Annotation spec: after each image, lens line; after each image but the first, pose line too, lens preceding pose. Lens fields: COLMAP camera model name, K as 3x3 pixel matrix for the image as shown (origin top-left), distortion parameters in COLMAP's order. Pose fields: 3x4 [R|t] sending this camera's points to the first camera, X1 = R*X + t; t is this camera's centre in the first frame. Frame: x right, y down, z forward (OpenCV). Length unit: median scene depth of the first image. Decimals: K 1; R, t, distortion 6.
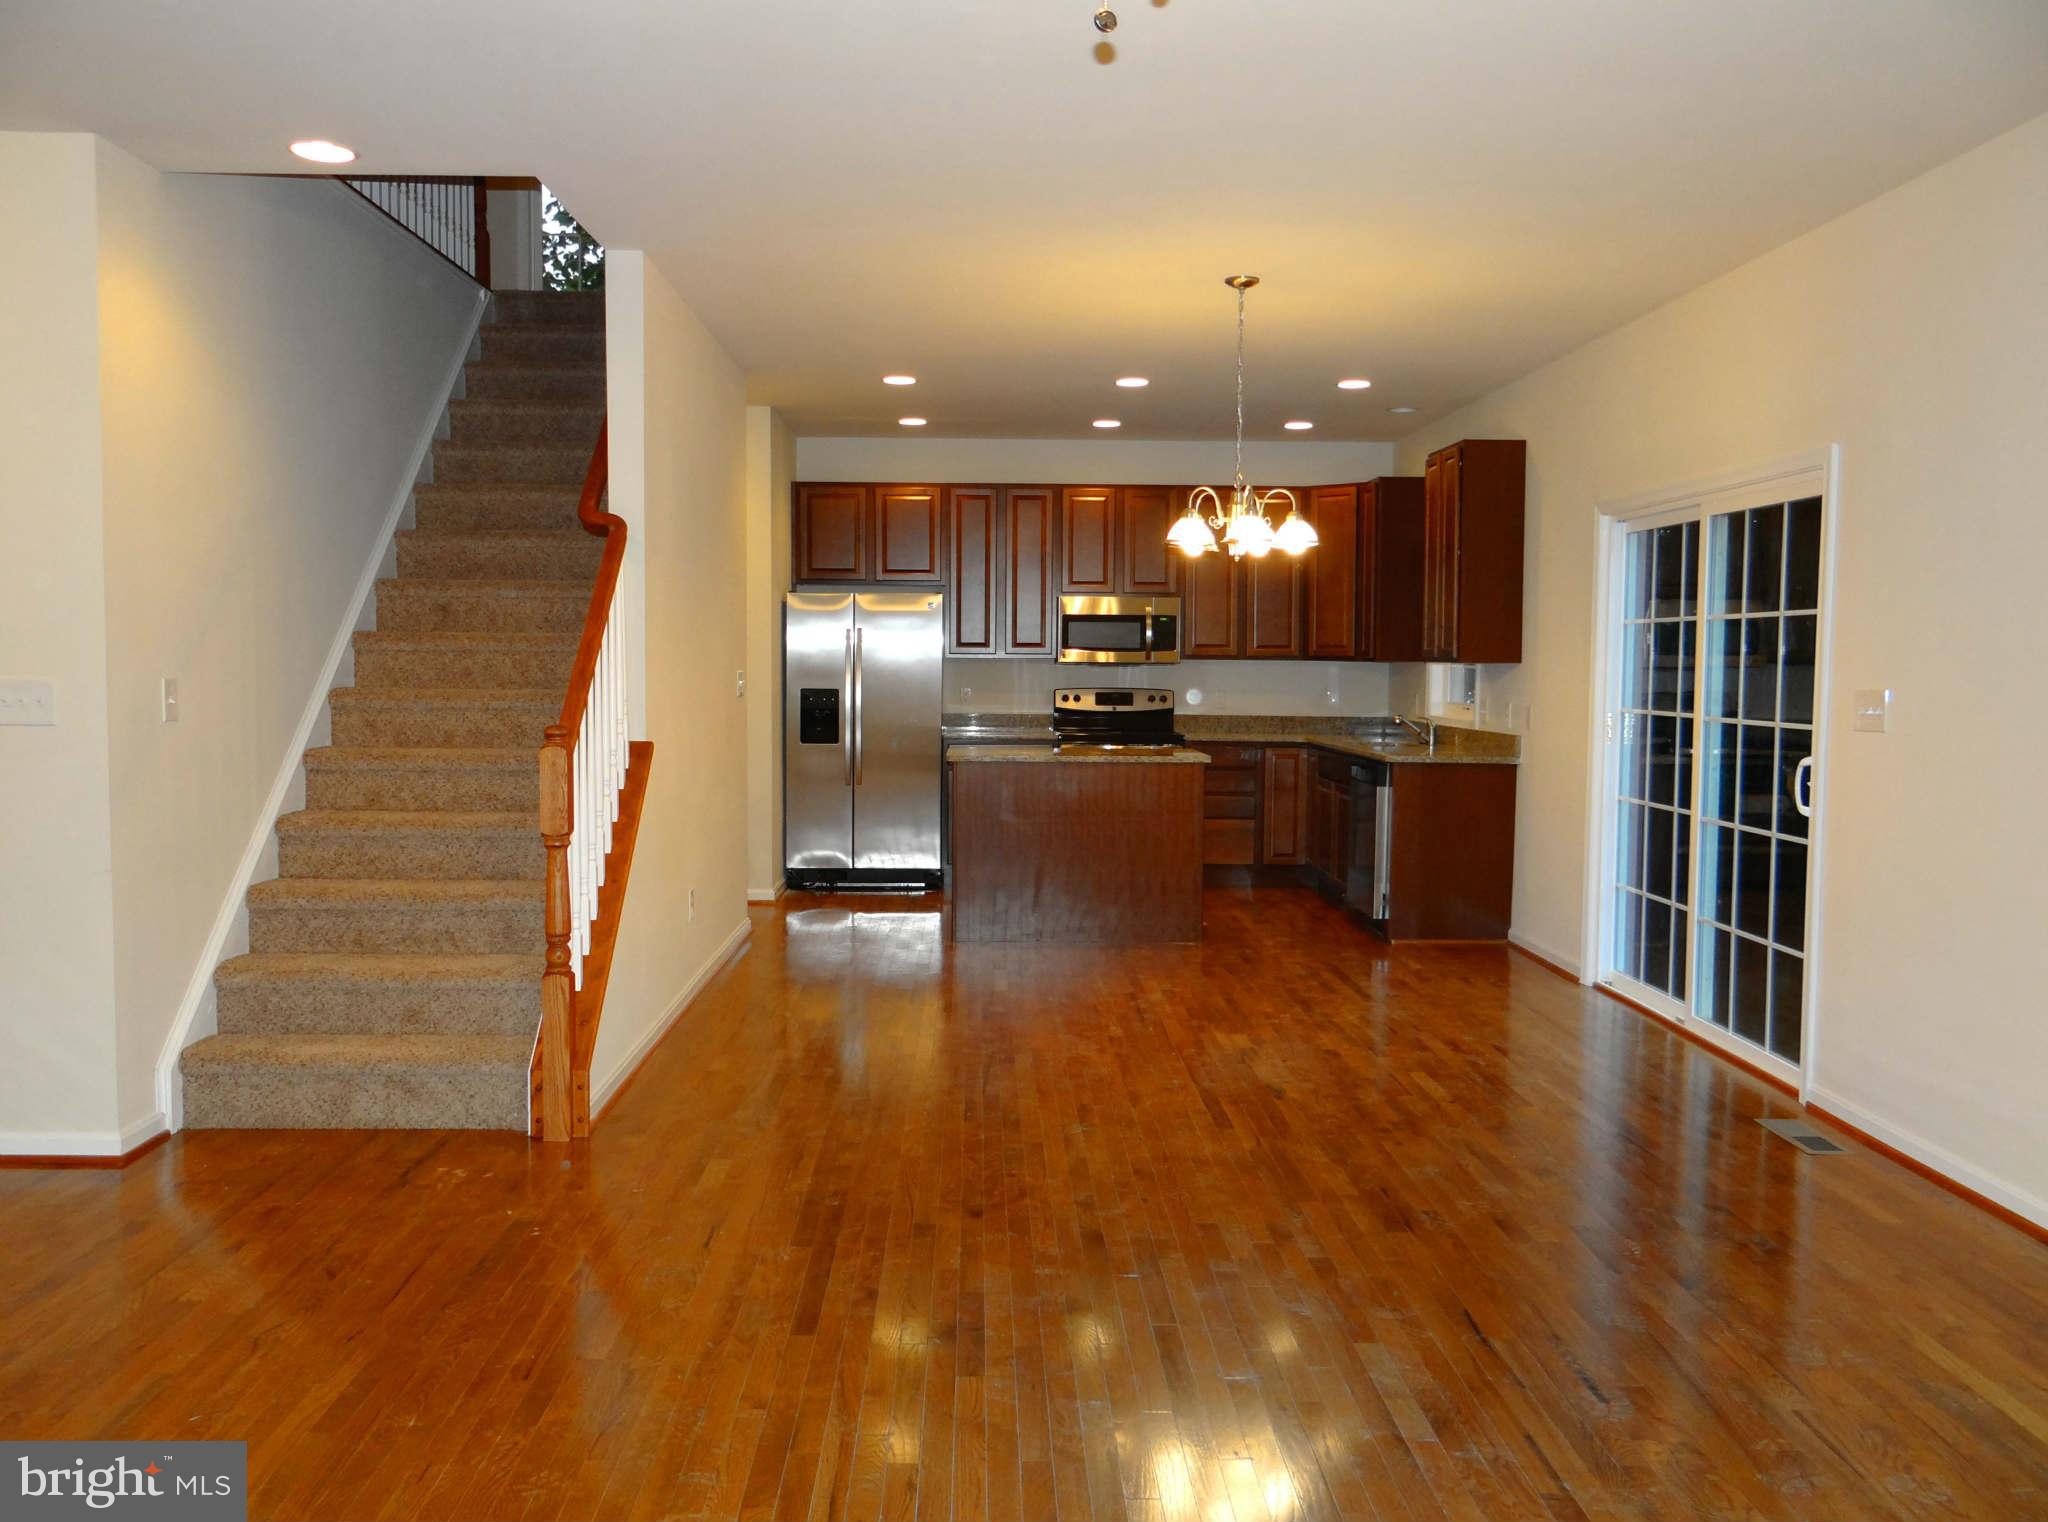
lens RADIAL K [[1647.3, 0, 1024.0], [0, 1647.3, 761.0], [0, 0, 1]] dist [-0.003965, -0.004807]
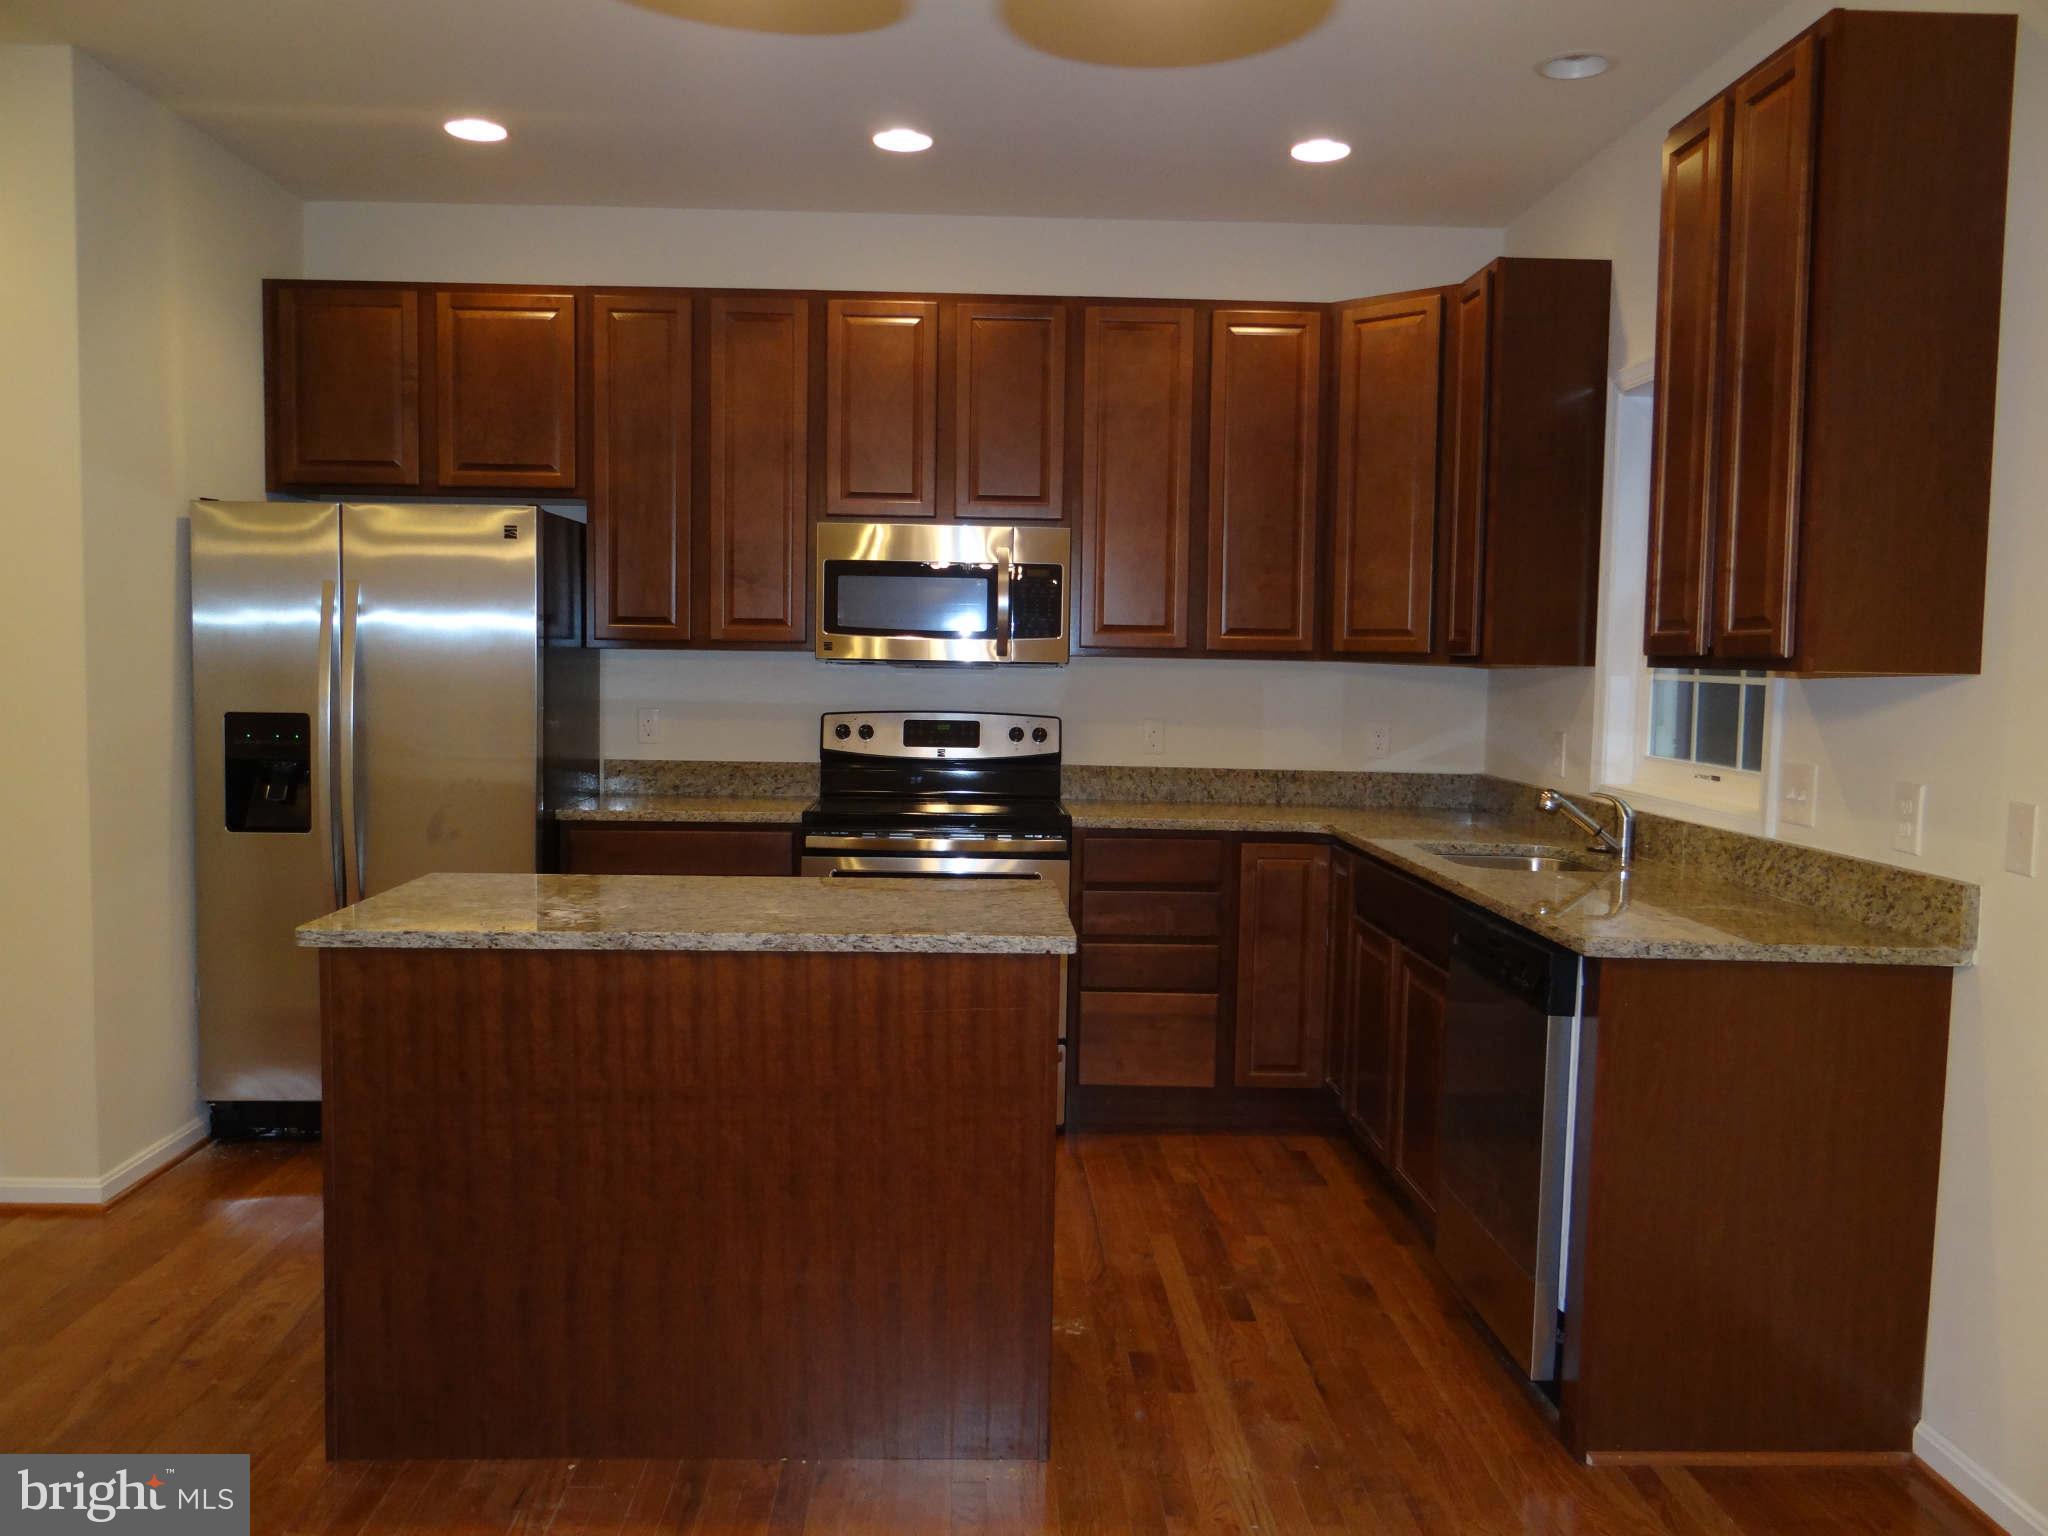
lens RADIAL K [[1647.3, 0, 1024.0], [0, 1647.3, 768.0], [0, 0, 1]] dist [-0.003965, -0.004807]
pose [[0.999909, 0.011271, 0.007370, 0.113267], [-0.011310, 0.999922, 0.005332, -0.044882], [-0.007309, -0.005415, 0.999959, 0.743038]]
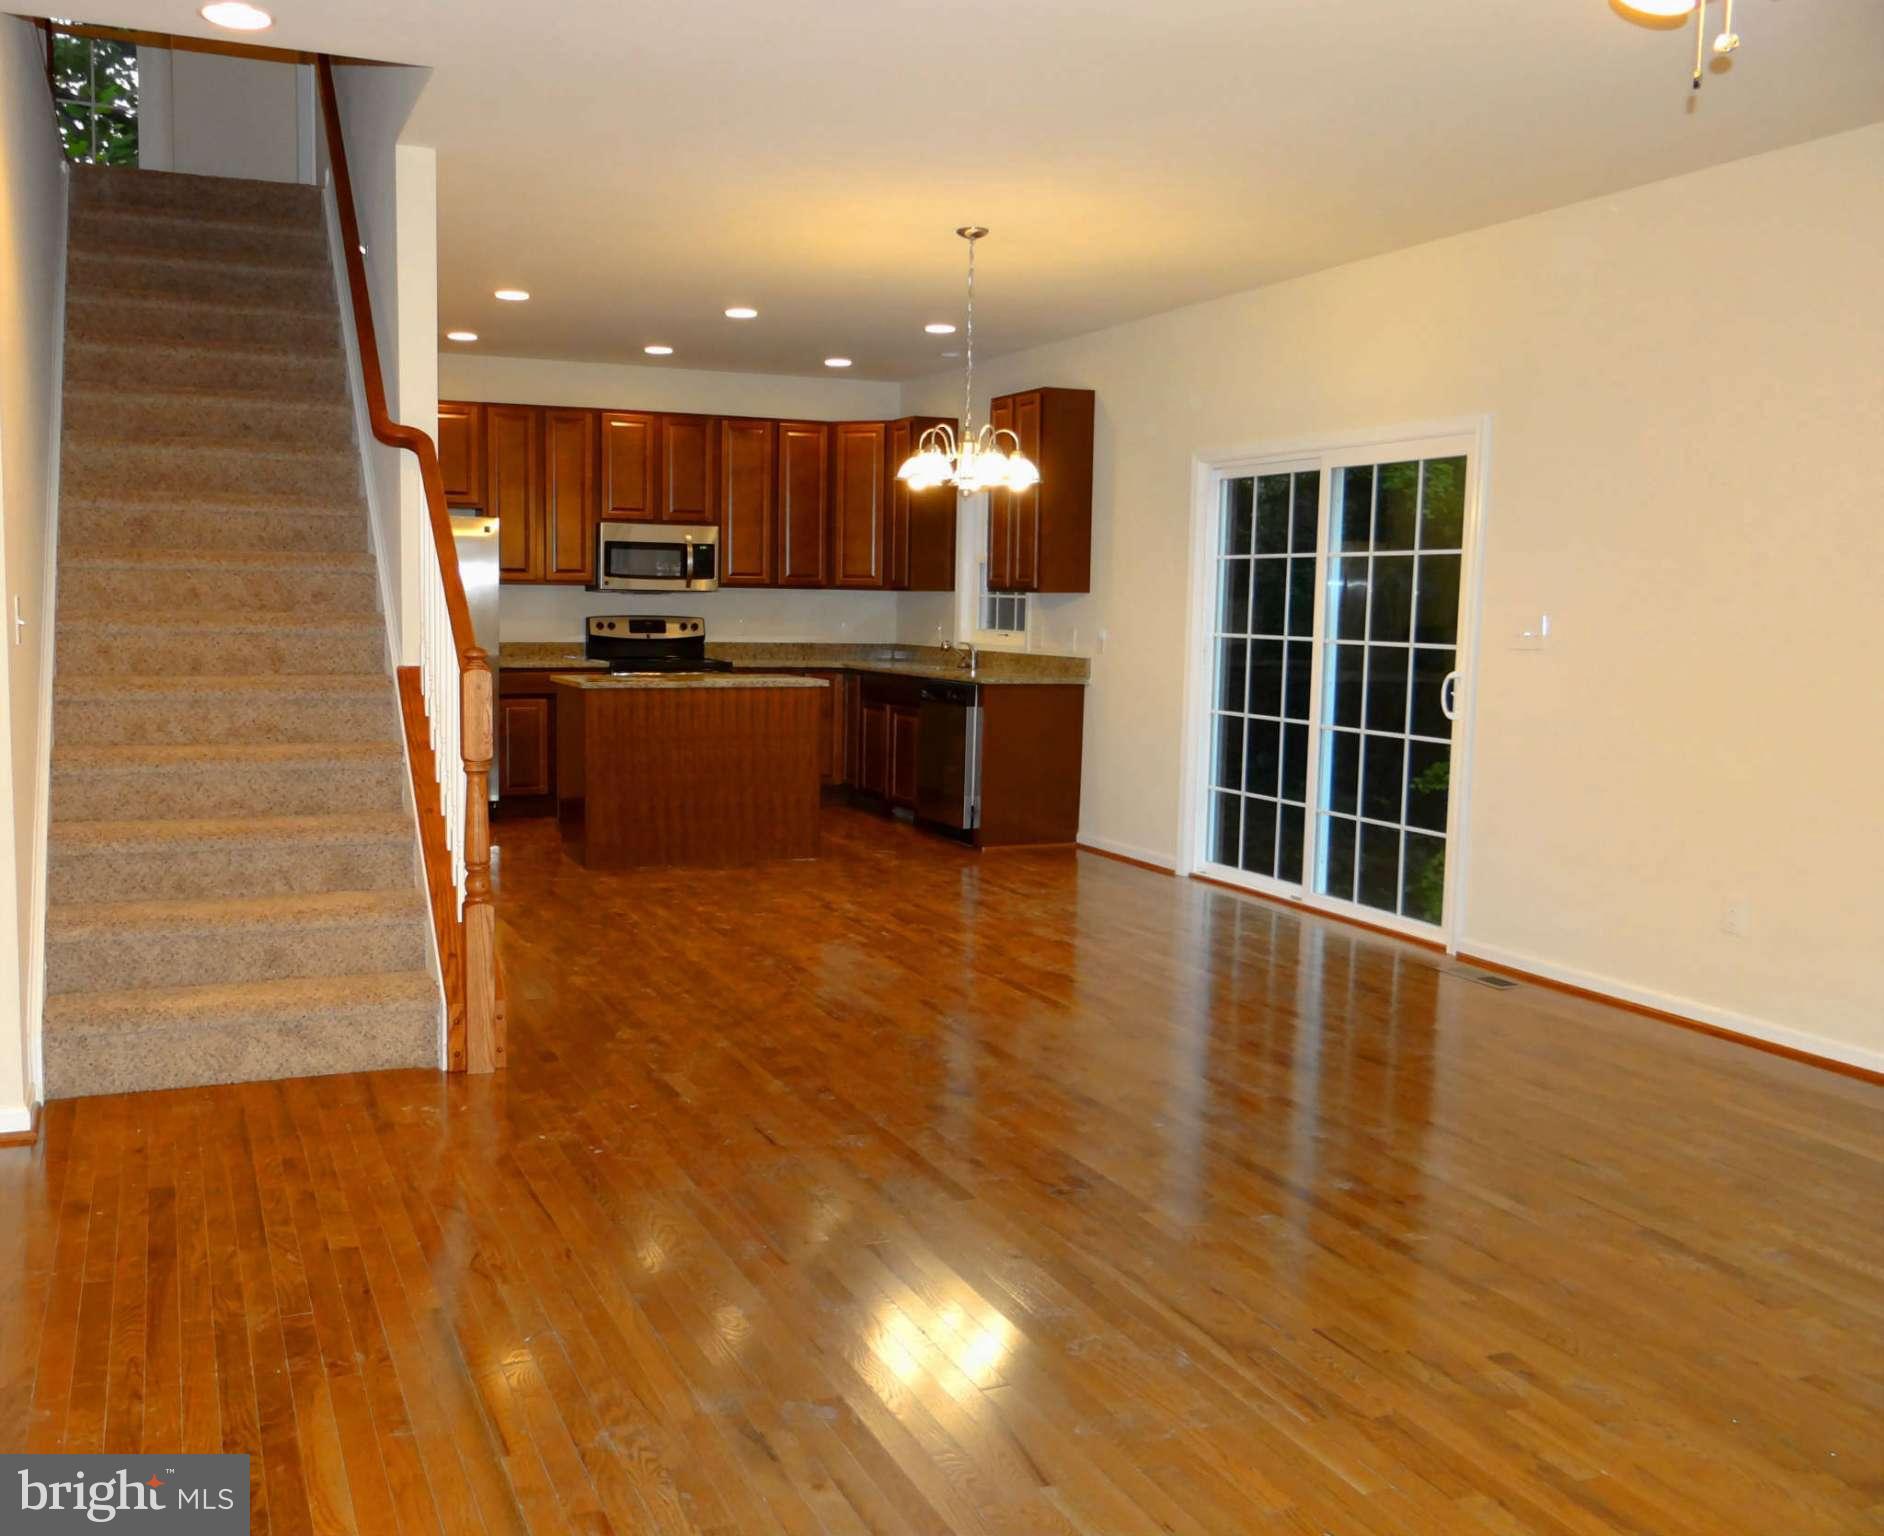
lens RADIAL K [[1658.9, 0, 865.0], [0, 1658.9, 775.7], [0, 0, 1]] dist [-0.004939, -0.007652]
pose [[0.935697, -0.030803, 0.351458, -0.267540], [0.013257, 0.998548, 0.052221, 0.003406], [-0.352556, -0.044204, 0.934746, 0.002033]]
